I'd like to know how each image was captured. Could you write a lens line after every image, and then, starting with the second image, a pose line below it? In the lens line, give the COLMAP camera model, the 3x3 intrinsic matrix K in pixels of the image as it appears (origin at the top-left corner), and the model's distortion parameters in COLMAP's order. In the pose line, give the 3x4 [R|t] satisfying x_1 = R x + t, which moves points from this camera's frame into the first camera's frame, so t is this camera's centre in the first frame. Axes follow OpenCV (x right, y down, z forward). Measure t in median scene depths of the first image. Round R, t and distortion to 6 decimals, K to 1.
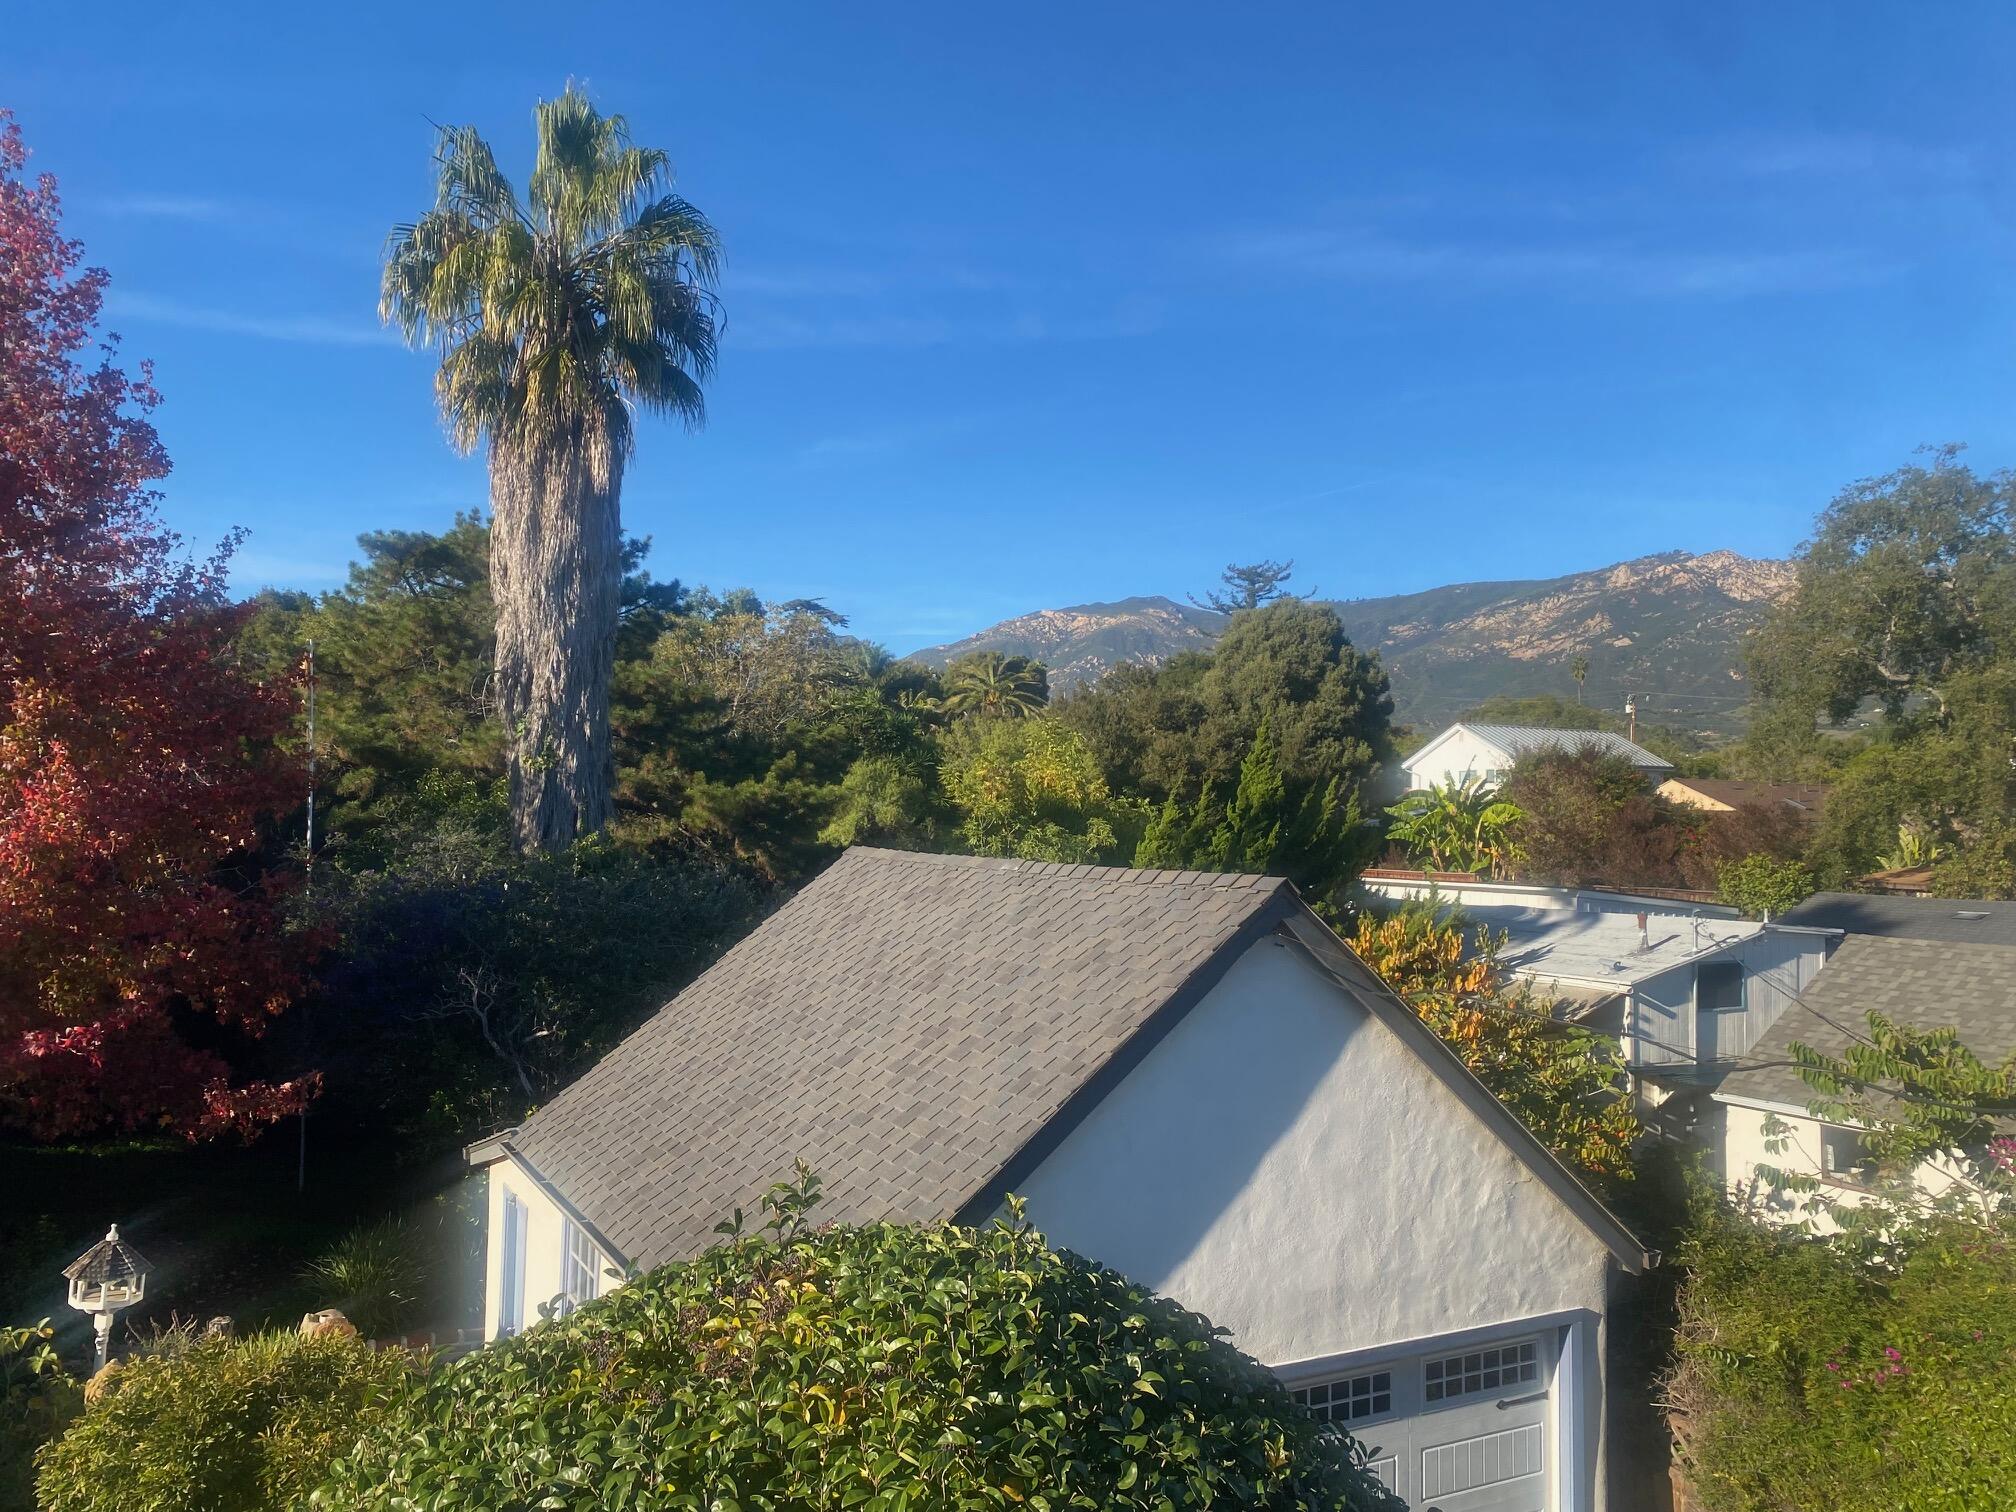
lens RADIAL K [[1551.6, 0, 1005.3], [0, 1551.6, 744.2], [0, 0, 1]] dist [0.068410, -0.081934]
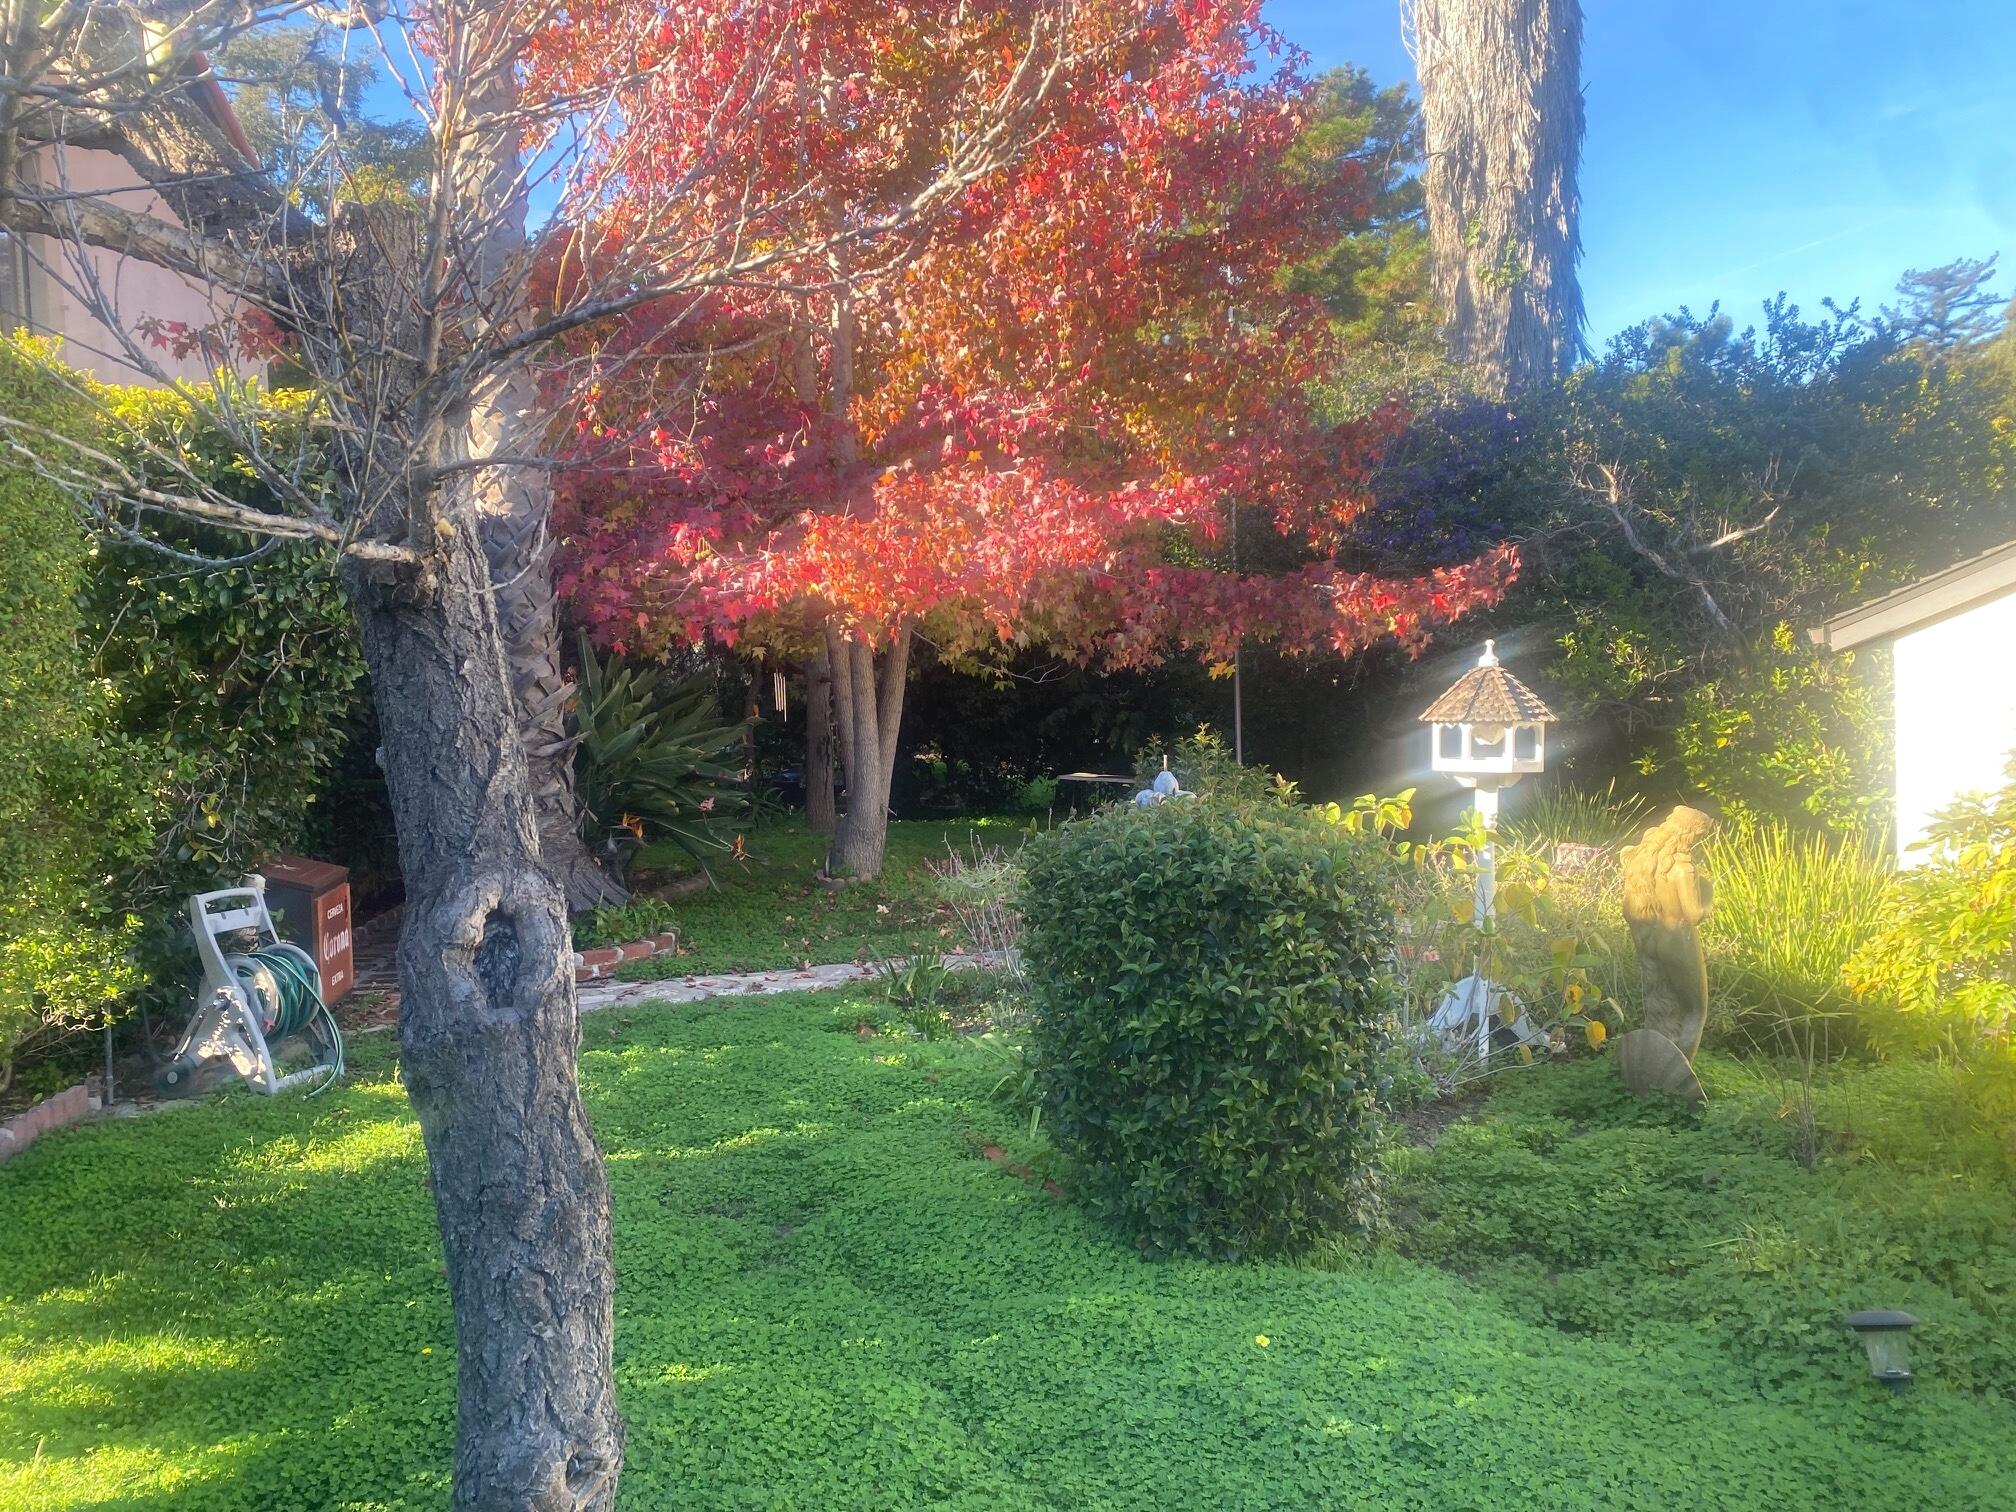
lens RADIAL K [[1551.6, 0, 1028.9], [0, 1551.6, 750.5], [0, 0, 1]] dist [0.068410, -0.081934]
pose [[0.952660, -0.033366, -0.302202, -0.376846], [0.064866, 0.993380, 0.094805, 0.189456], [0.297038, -0.109920, 0.948518, 0.269999]]
